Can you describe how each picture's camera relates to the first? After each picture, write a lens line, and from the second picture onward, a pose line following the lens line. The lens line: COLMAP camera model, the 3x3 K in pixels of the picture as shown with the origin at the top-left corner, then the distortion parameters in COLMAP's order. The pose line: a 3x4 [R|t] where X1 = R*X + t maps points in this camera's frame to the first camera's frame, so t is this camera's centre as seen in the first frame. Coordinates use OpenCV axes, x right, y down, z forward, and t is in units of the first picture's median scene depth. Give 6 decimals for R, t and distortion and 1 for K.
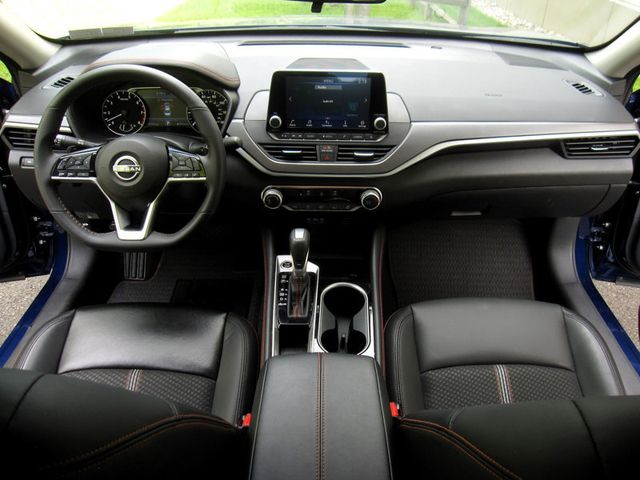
lens RADIAL K [[532.4, 0, 320.0], [0, 532.4, 240.0], [0, 0, 1]] dist [-0.060601, 0.026285]
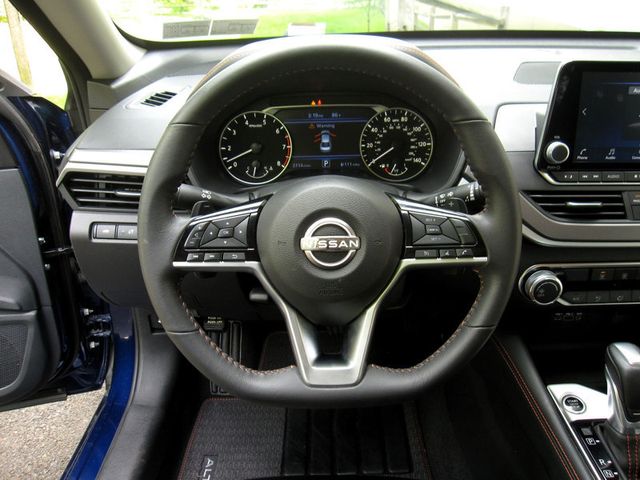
lens RADIAL K [[532.4, 0, 320.0], [0, 532.4, 240.0], [0, 0, 1]] dist [-0.060601, 0.026285]
pose [[0.999661, -0.025301, -0.006114, -0.329650], [0.024523, 0.994205, -0.104667, -0.076437], [0.008726, 0.104482, 0.994488, 0.444342]]
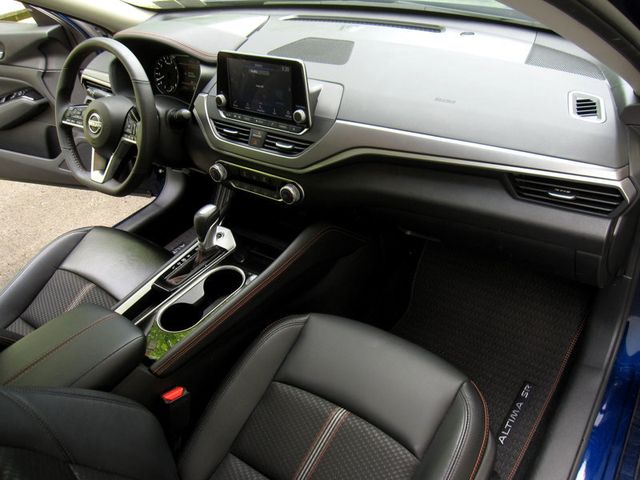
lens RADIAL K [[532.4, 0, 320.0], [0, 532.4, 240.0], [0, 0, 1]] dist [-0.060601, 0.026285]
pose [[0.799331, 0.269619, -0.537006, 0.694093], [-0.225834, 0.962961, 0.147329, -0.153120], [0.556838, 0.003509, 0.830614, 0.240000]]
